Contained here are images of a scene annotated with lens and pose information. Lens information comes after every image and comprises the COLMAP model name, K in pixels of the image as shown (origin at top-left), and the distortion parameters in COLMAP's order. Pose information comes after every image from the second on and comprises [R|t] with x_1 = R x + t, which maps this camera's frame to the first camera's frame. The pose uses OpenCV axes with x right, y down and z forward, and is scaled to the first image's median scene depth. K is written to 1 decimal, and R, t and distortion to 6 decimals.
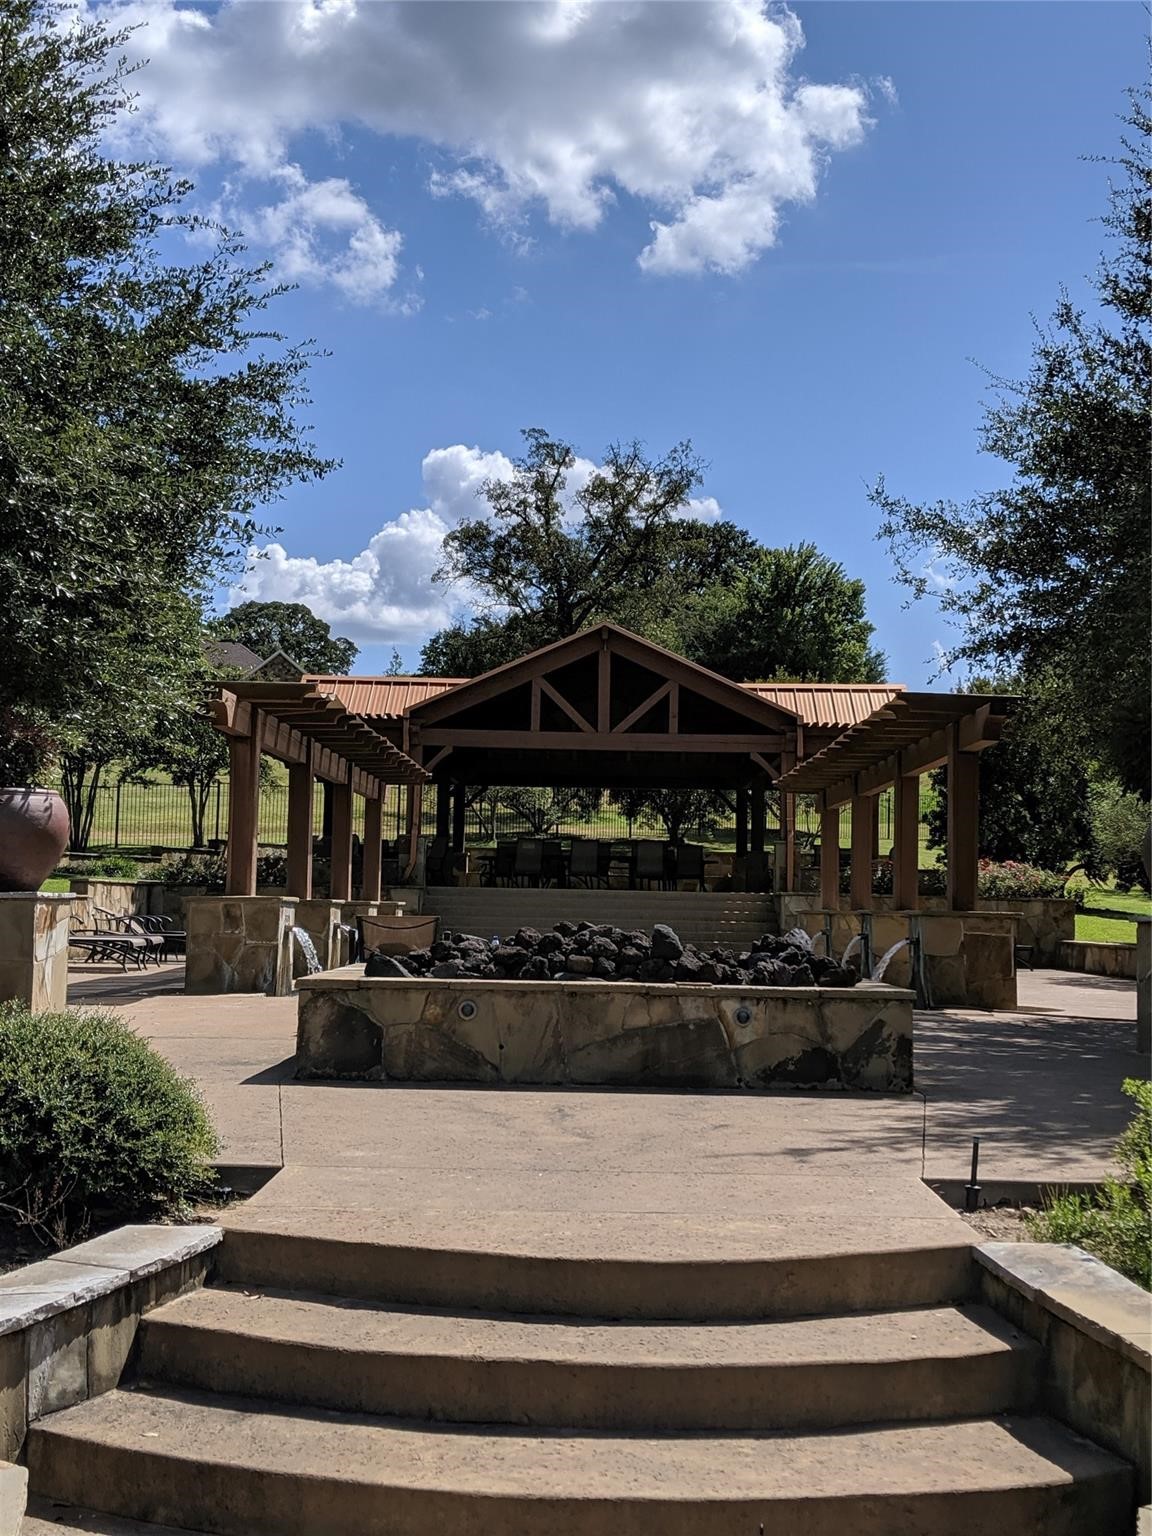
lens RADIAL K [[1206.6, 0, 570.5], [0, 1206.6, 781.6], [0, 0, 1]] dist [-0.036271, -0.009455]
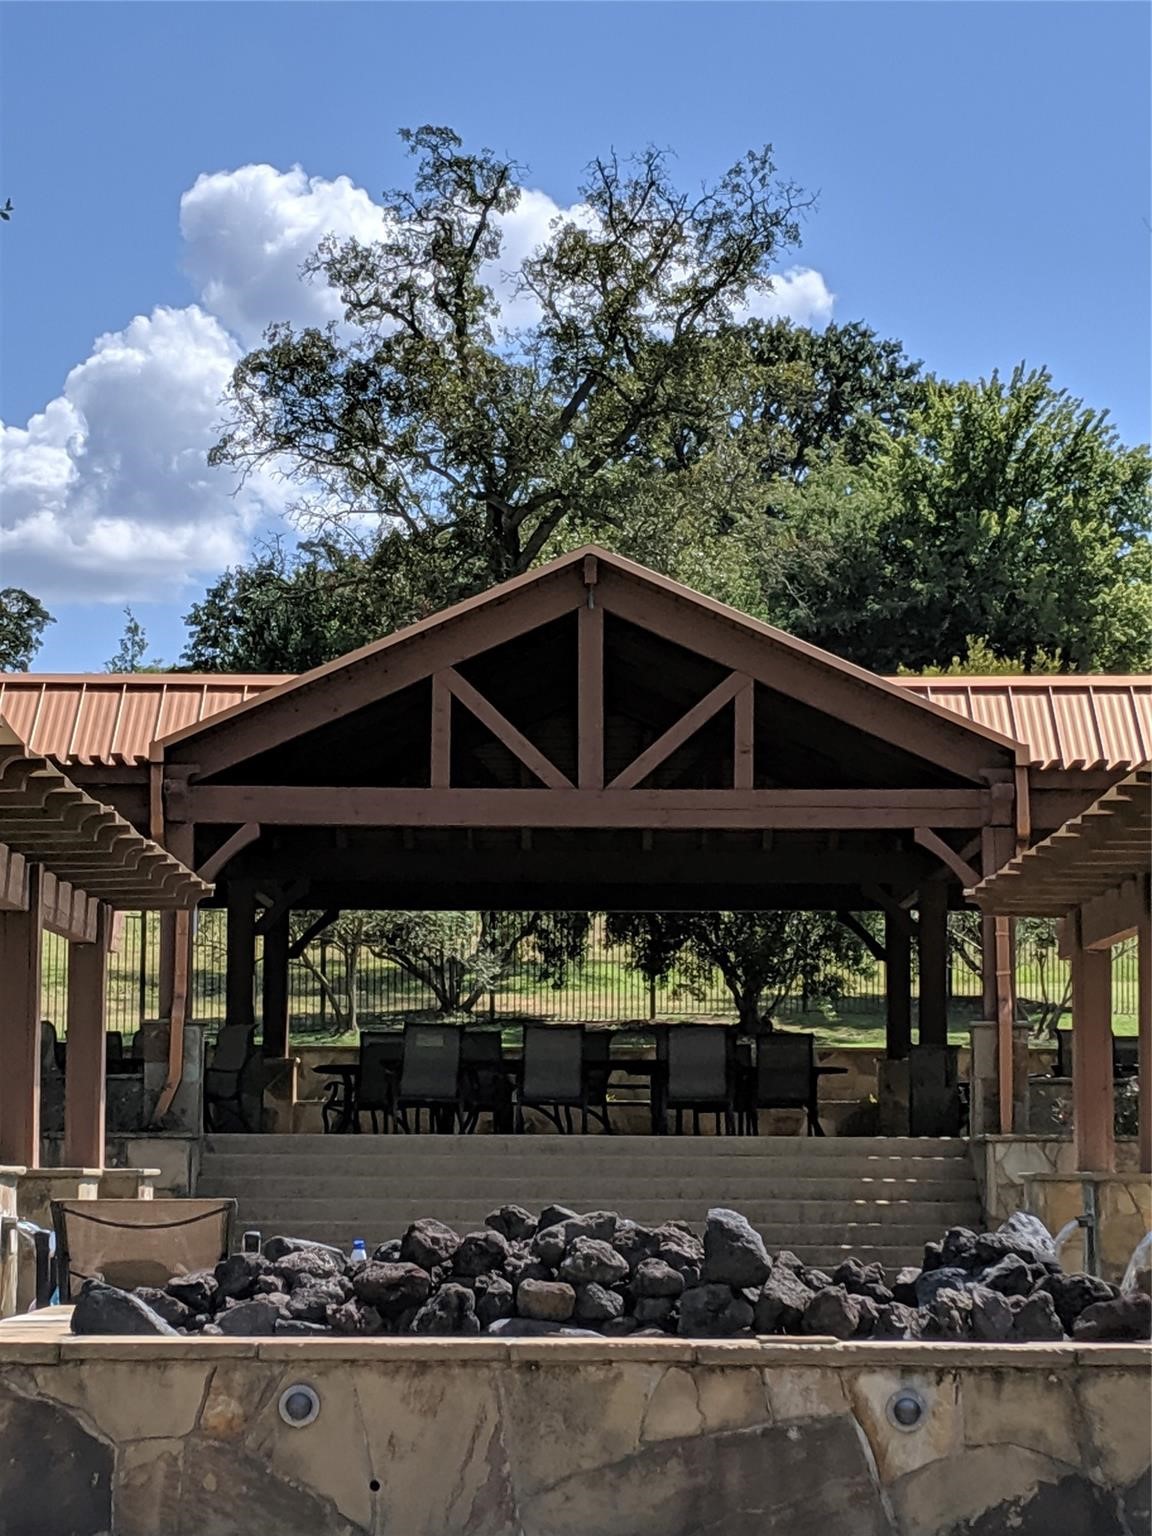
lens RADIAL K [[1206.6, 0, 577.2], [0, 1206.6, 751.9], [0, 0, 1]] dist [-0.036271, -0.009455]
pose [[0.999840, -0.014012, -0.011135, 0.027576], [0.013776, 0.999686, -0.020934, -0.045391], [0.011424, 0.020777, 0.999719, 0.547004]]
